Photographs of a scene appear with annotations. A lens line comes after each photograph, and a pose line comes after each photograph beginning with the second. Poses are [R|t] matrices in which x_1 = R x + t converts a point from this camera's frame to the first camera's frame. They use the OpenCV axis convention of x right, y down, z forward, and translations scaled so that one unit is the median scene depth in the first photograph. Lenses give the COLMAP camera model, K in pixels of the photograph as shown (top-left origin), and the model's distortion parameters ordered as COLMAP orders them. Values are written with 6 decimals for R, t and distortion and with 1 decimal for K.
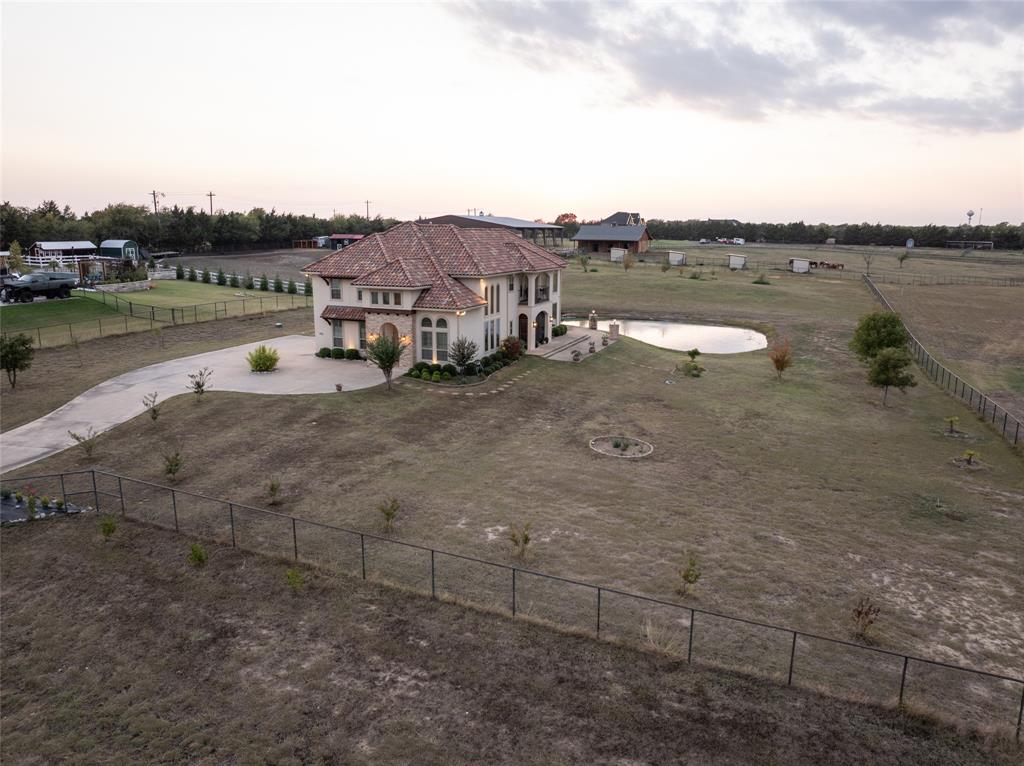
lens RADIAL K [[739.9, 0, 512.0], [0, 739.9, 383.0], [0, 0, 1]] dist [-0.033935, -0.009039]
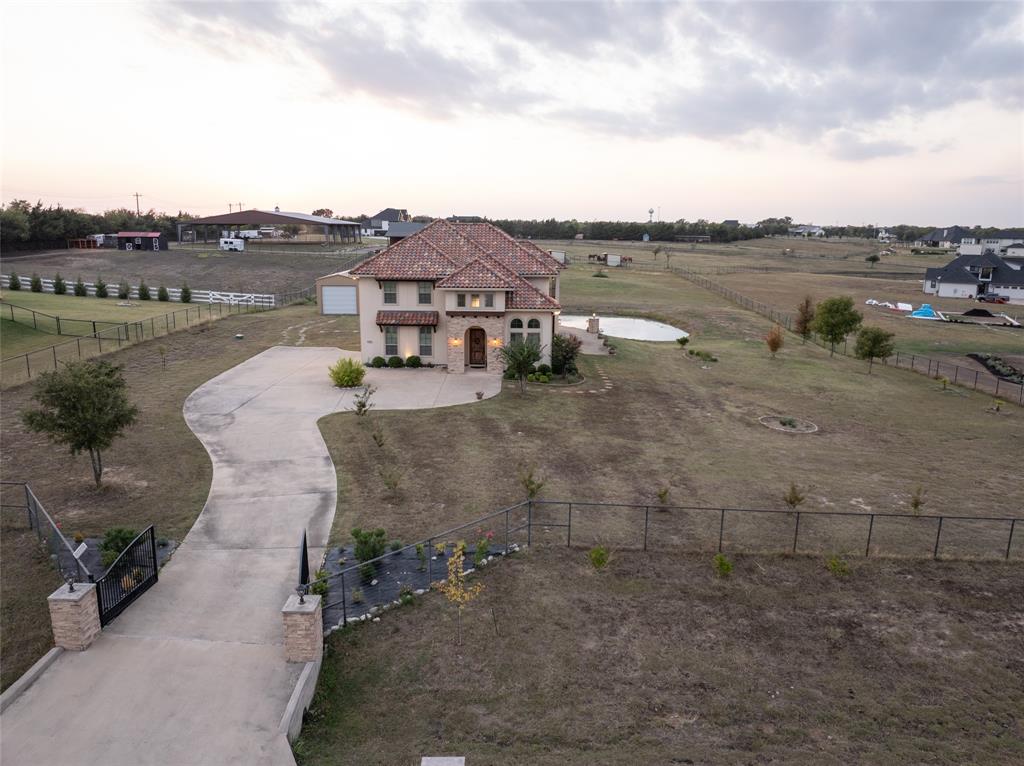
lens RADIAL K [[739.9, 0, 512.0], [0, 739.9, 383.0], [0, 0, 1]] dist [-0.033935, -0.009039]
pose [[0.918204, -0.077393, 0.388474, -0.508320], [0.075270, 0.996948, 0.020704, -0.023992], [-0.388890, 0.010230, 0.921227, 0.097369]]
